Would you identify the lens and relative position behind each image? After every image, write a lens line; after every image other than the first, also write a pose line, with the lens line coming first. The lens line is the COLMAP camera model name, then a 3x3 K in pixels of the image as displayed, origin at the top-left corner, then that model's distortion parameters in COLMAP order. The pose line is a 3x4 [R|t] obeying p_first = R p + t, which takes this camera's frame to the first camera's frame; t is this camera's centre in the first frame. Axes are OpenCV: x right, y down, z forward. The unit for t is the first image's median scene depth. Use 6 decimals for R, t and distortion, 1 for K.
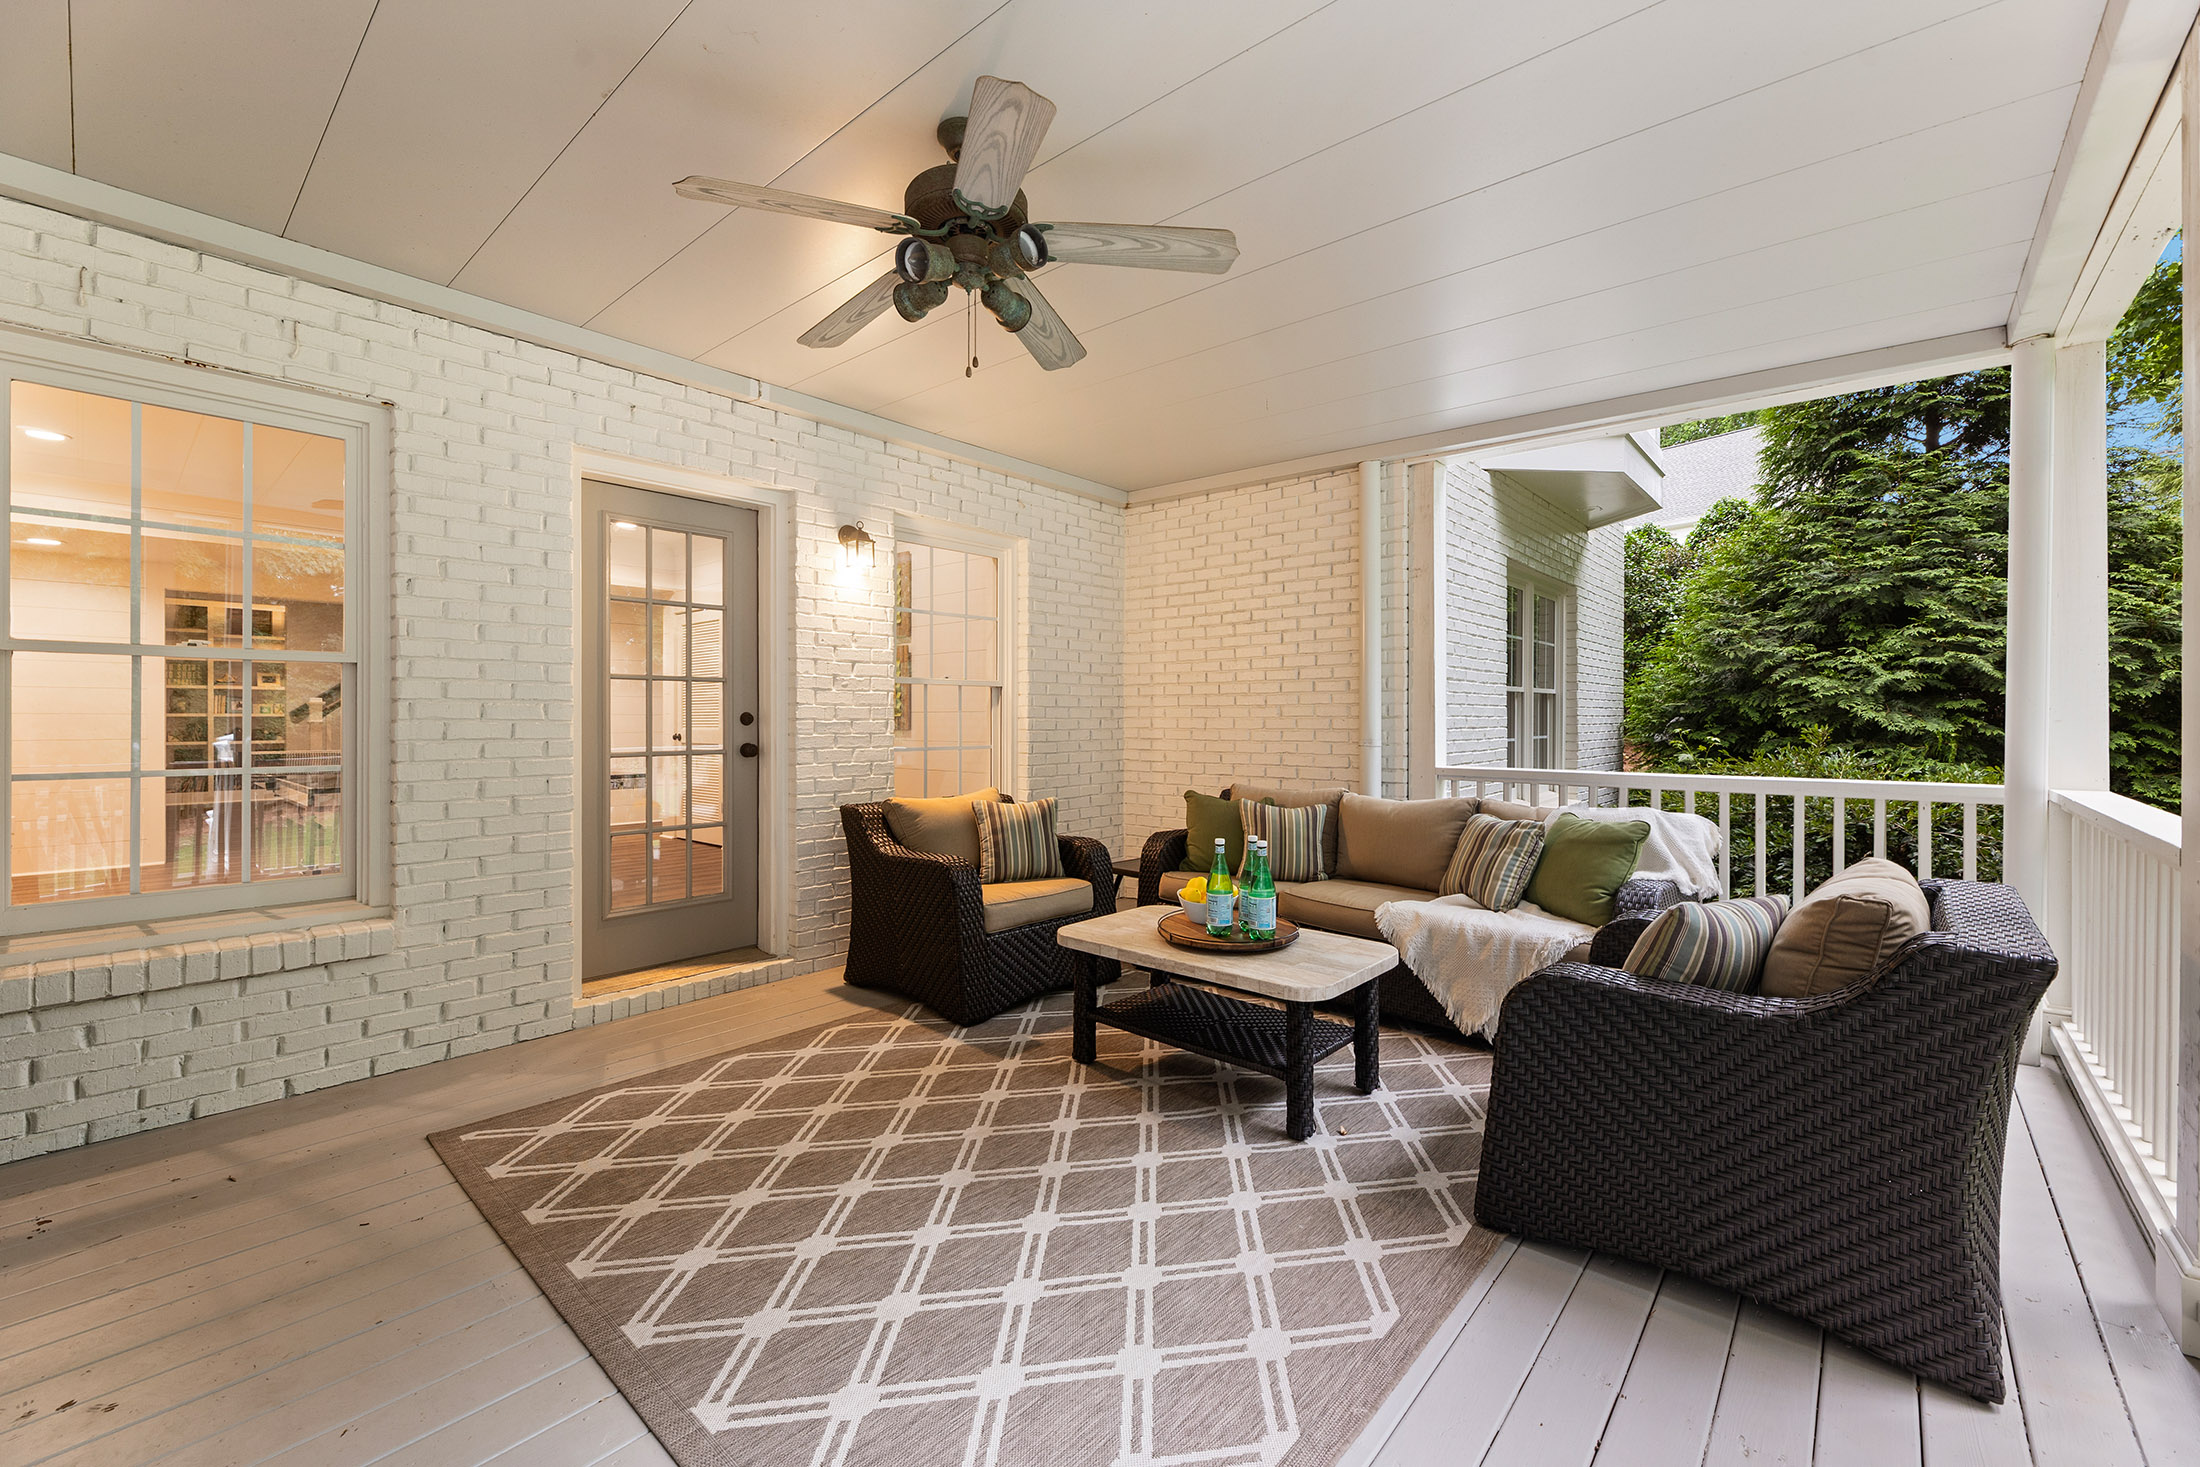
lens RADIAL K [[888.6, 0, 1093.2], [0, 888.6, 727.0], [0, 0, 1]] dist [-0.000228, -0.000021]
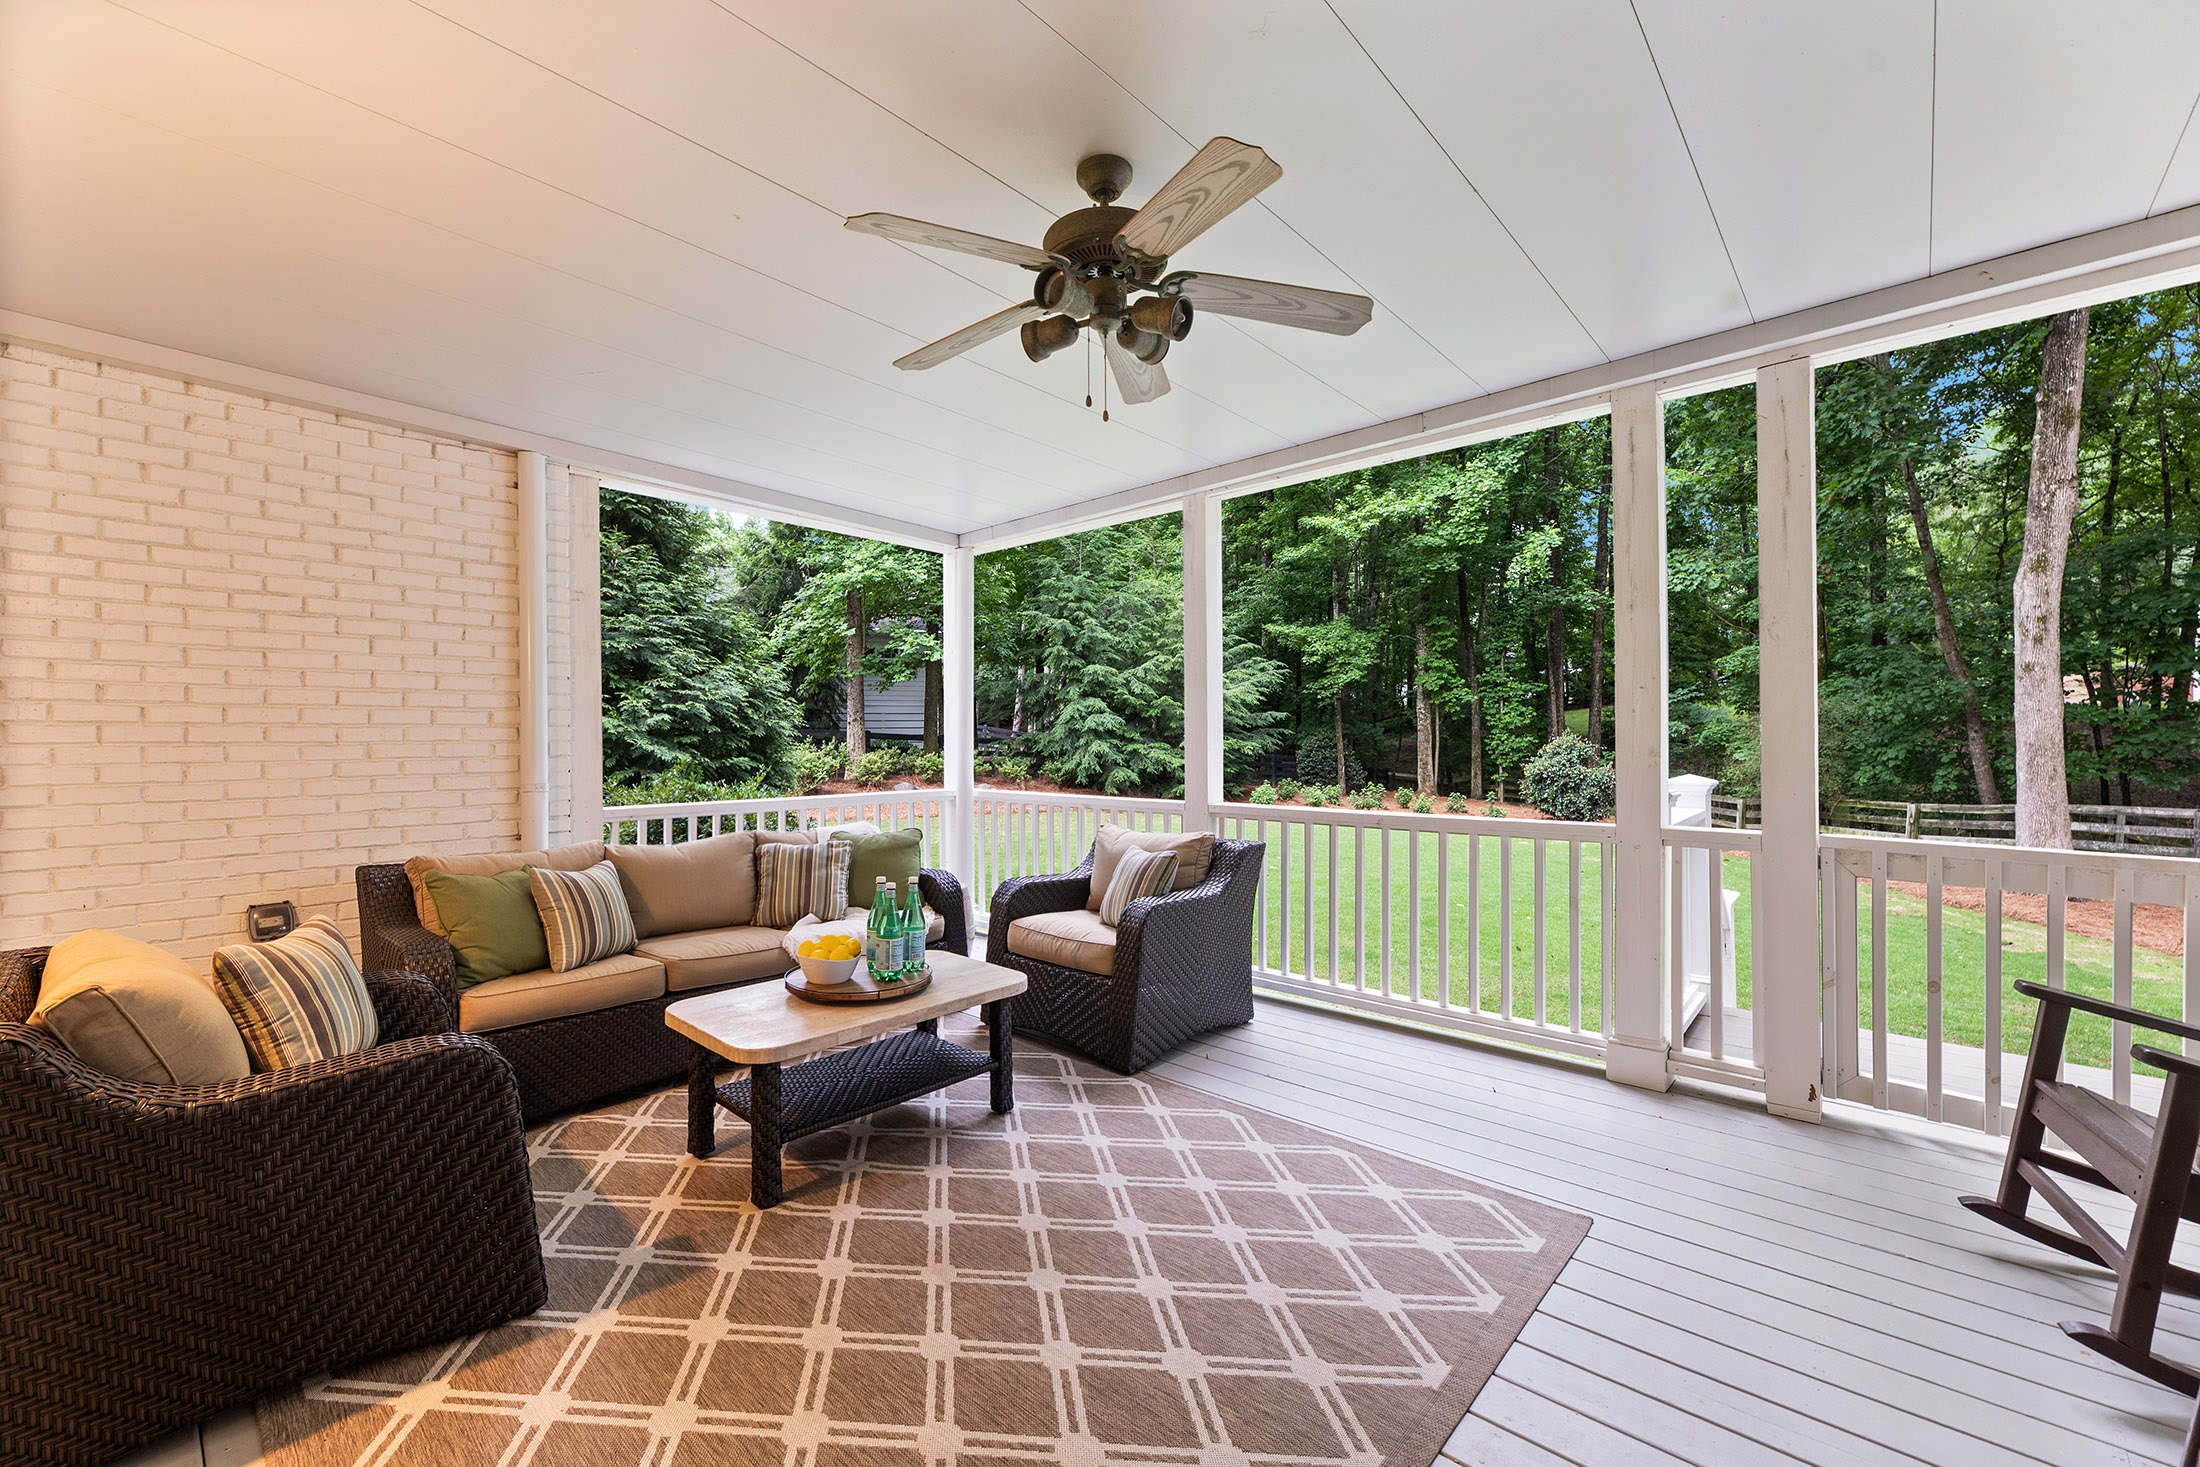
lens RADIAL K [[888.6, 0, 1092.6], [0, 888.6, 736.5], [0, 0, 1]] dist [-0.000228, -0.000021]
pose [[0.024717, 0.005134, 0.999681, -0.854607], [0.016082, 0.999855, -0.005532, -0.028194], [-0.999565, 0.016213, 0.024630, 0.749478]]
